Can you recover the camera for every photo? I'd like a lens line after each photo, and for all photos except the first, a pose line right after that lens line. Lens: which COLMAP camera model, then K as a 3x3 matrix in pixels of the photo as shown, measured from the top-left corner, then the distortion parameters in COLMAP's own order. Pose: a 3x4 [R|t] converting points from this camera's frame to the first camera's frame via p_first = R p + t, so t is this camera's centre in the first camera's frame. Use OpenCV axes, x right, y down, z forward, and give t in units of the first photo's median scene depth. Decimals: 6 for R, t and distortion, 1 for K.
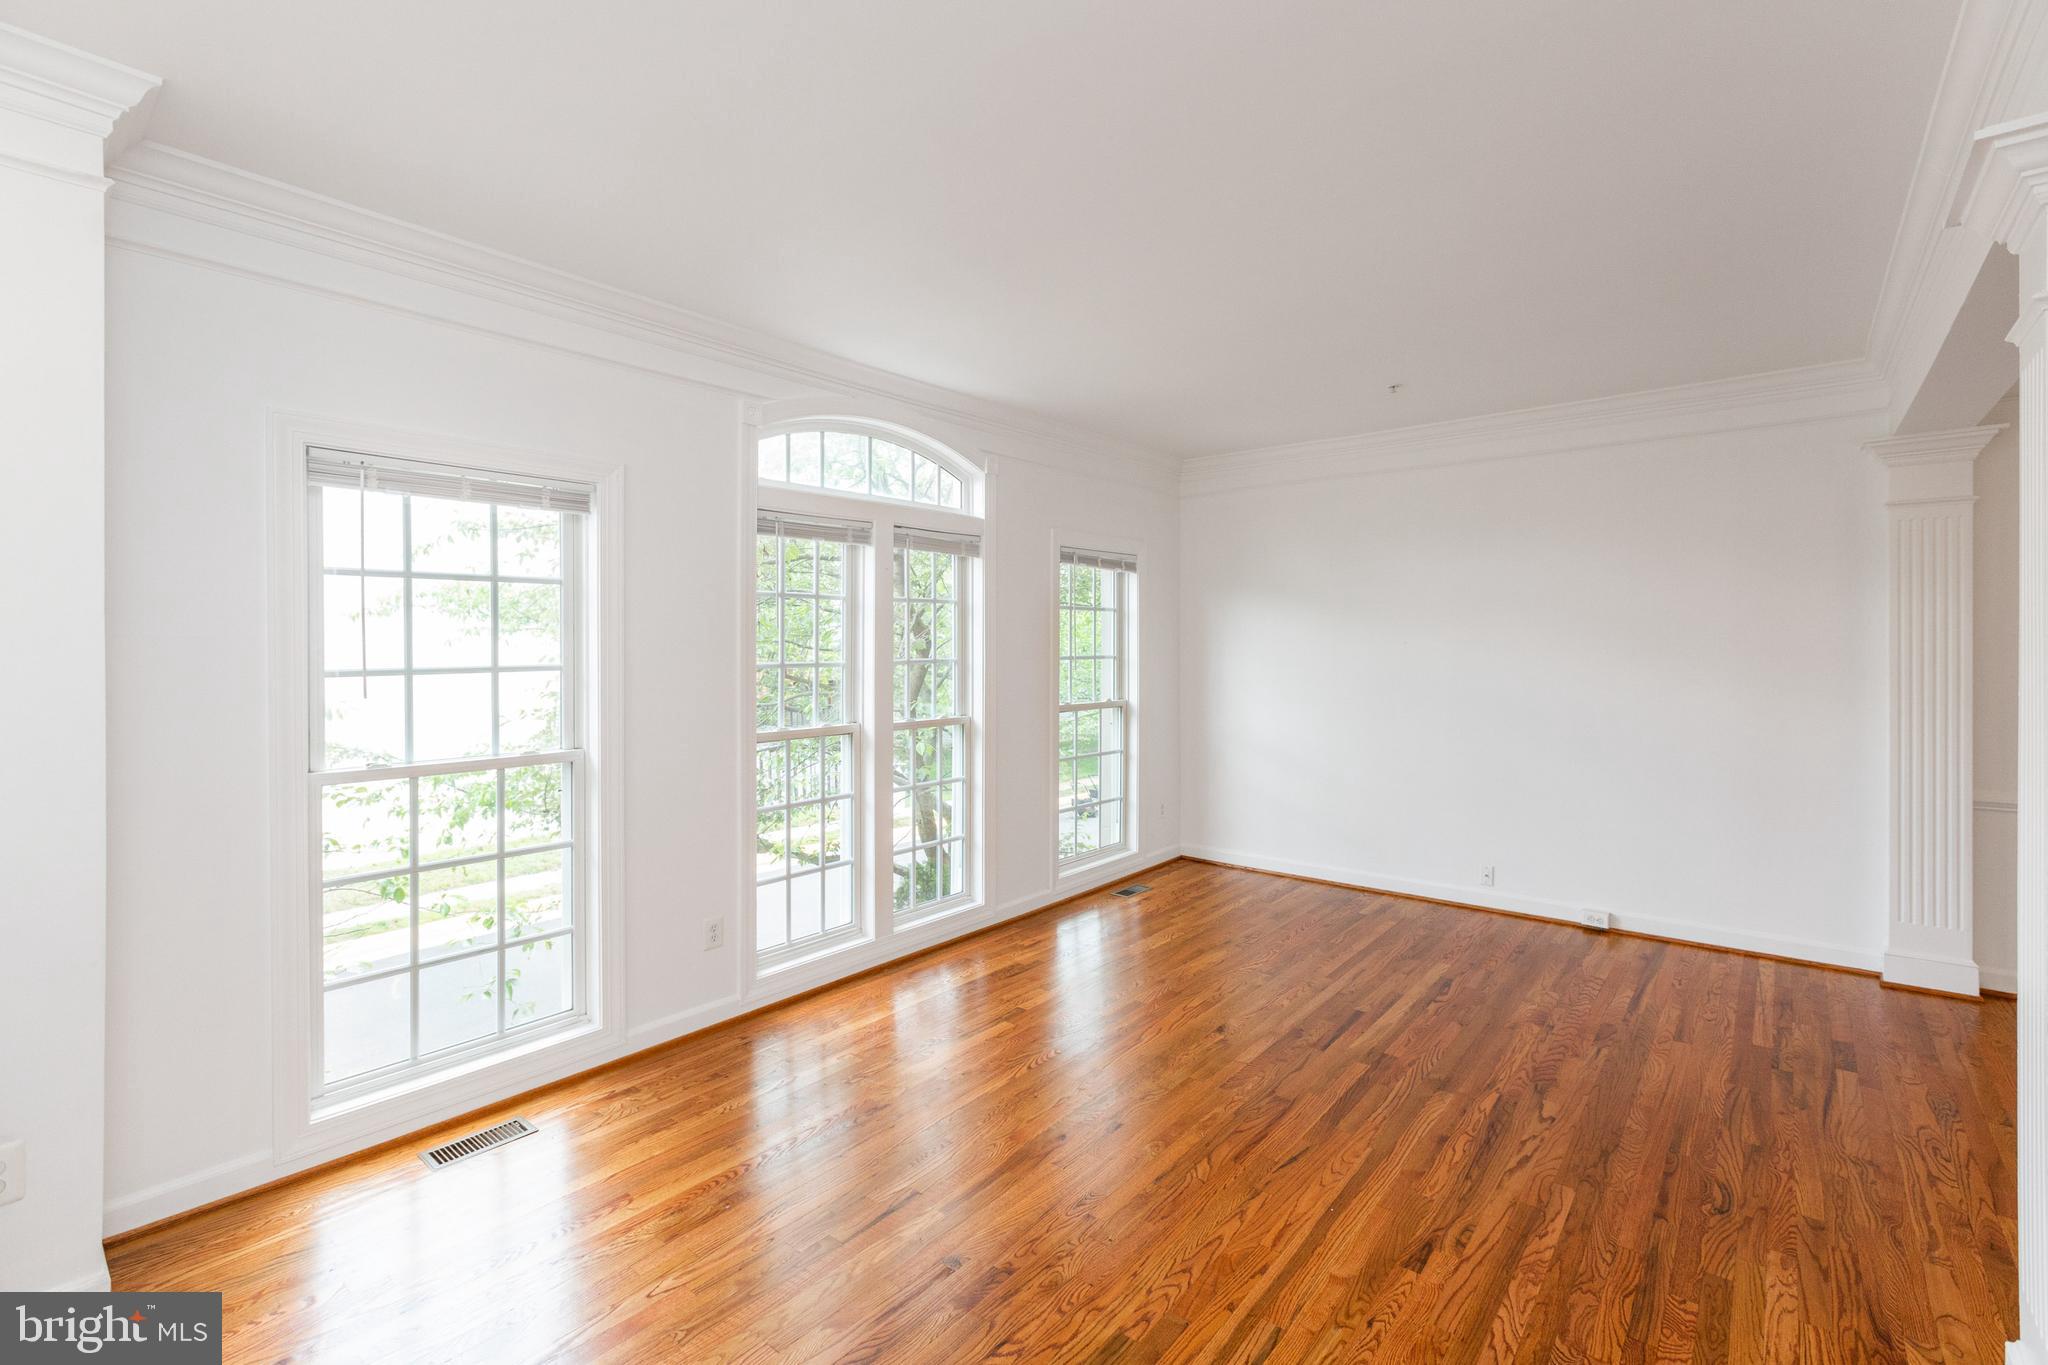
lens RADIAL K [[920.0, 0, 1022.6], [0, 920.0, 638.7], [0, 0, 1]] dist [0.031144, 0.000256]
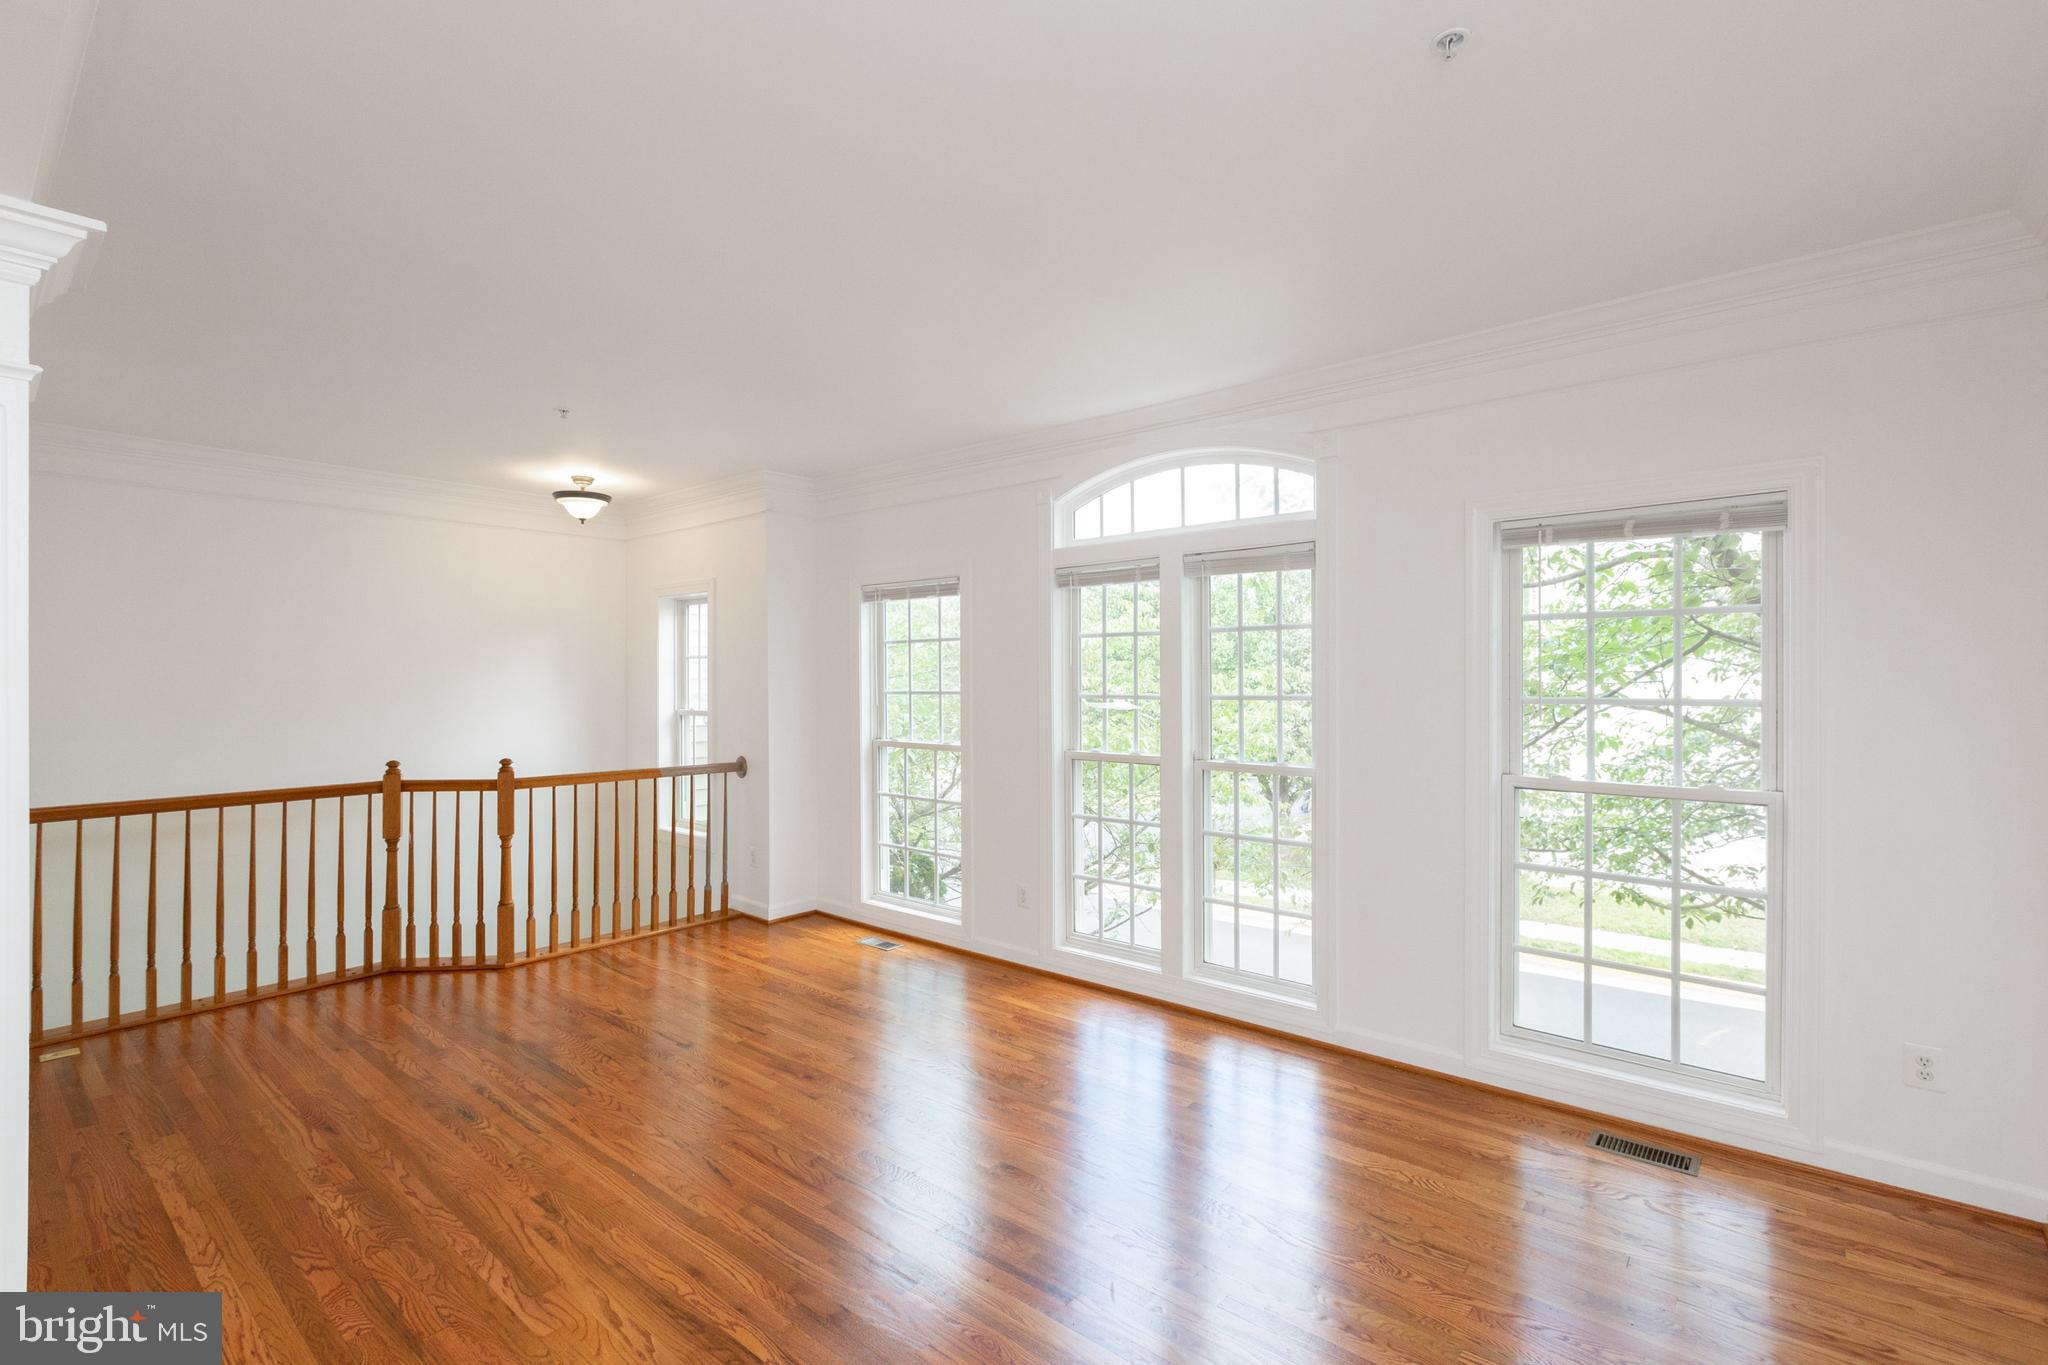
lens RADIAL K [[927.7, 0, 1024.0], [0, 927.7, 682.5], [0, 0, 1]] dist [0.003574, 0.000321]
pose [[-0.017176, -0.006539, -0.999831, 1.373398], [-0.000923, 0.999978, -0.006524, 0.026095], [0.999852, 0.000811, -0.017182, 1.416565]]
